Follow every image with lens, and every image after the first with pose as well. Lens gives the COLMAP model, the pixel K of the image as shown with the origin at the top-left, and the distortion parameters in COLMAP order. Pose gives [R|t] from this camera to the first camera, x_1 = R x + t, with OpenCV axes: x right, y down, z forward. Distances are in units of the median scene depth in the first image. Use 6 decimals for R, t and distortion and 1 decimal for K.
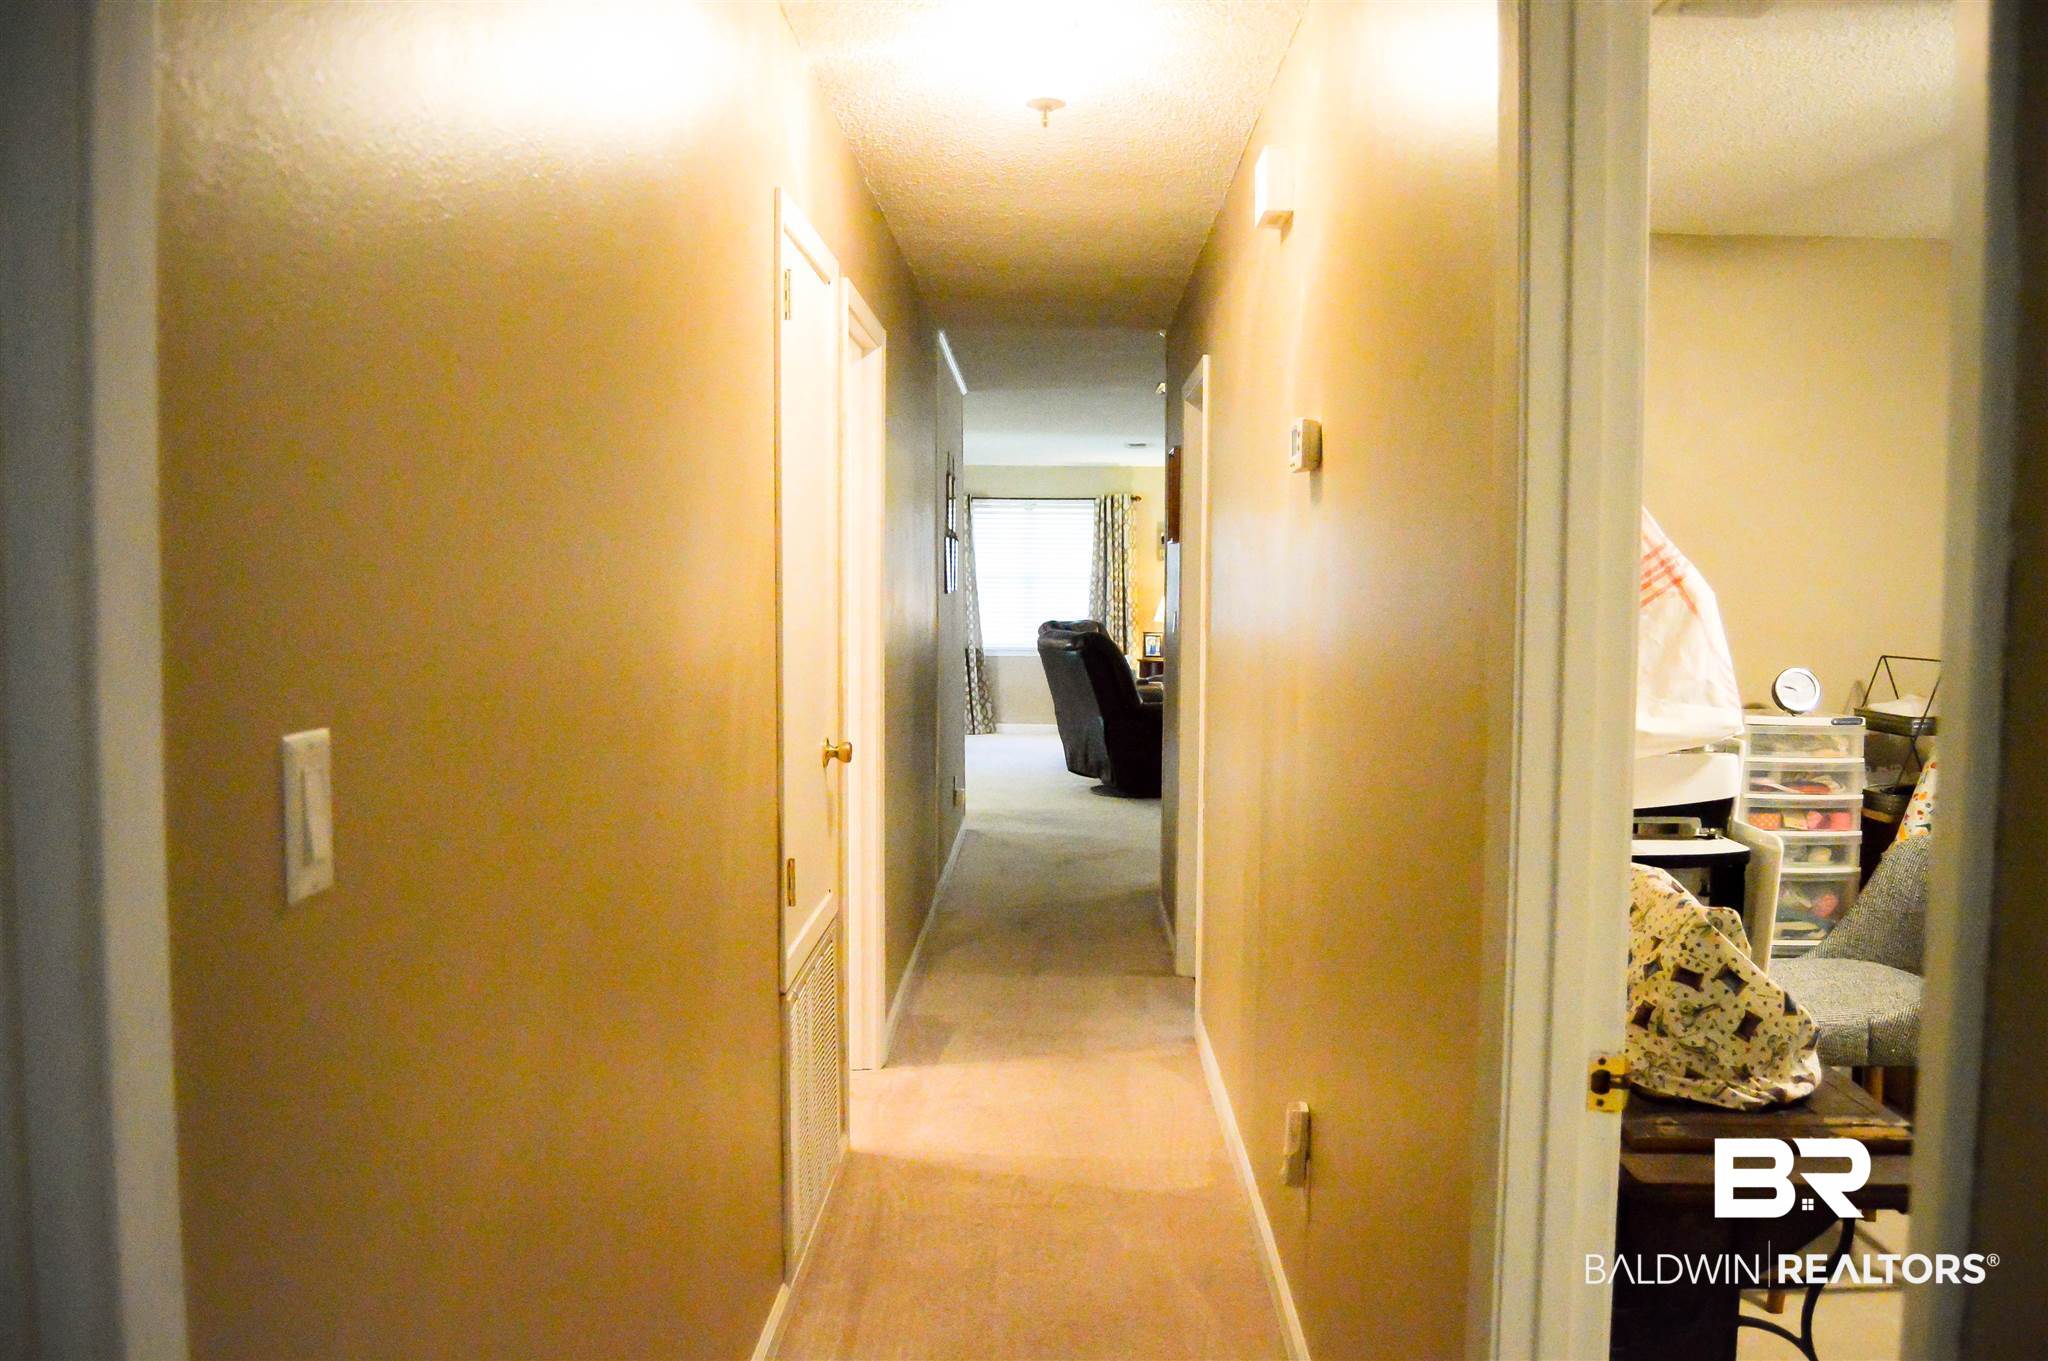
lens RADIAL K [[1658.3, 0, 1024.0], [0, 1658.3, 680.5], [0, 0, 1]] dist [-0.081331, 0.012623]
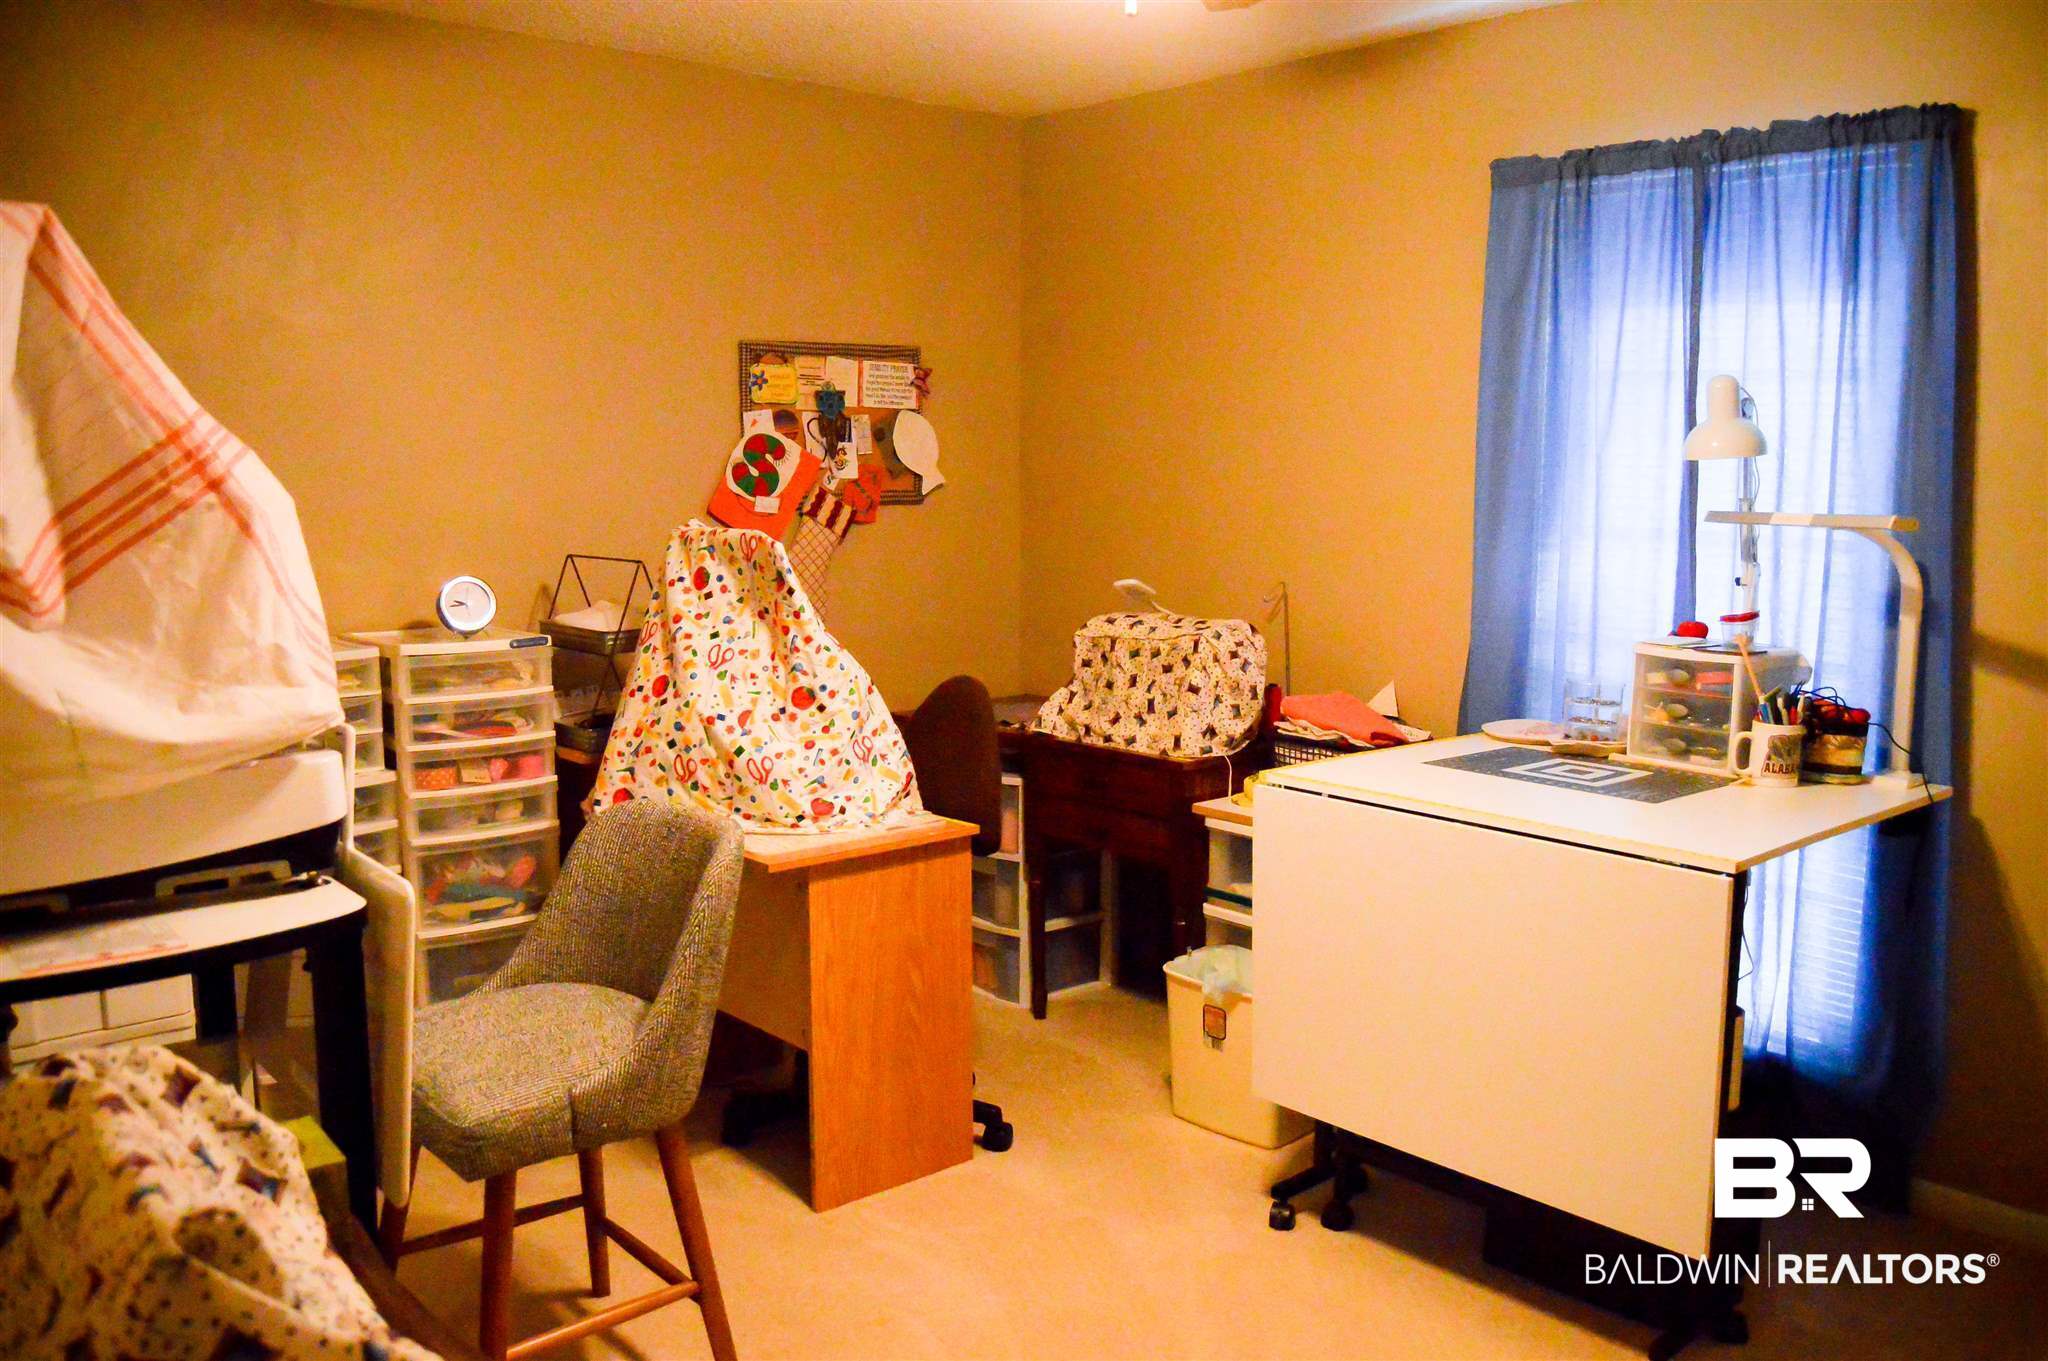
lens RADIAL K [[1621.9, 0, 1024.0], [0, 1621.9, 680.5], [0, 0, 1]] dist [-0.079039, 0.007434]
pose [[0.735670, -0.095878, 0.670520, 0.154780], [0.039998, 0.994353, 0.098298, -0.024393], [-0.676158, -0.045495, 0.735351, 0.255593]]
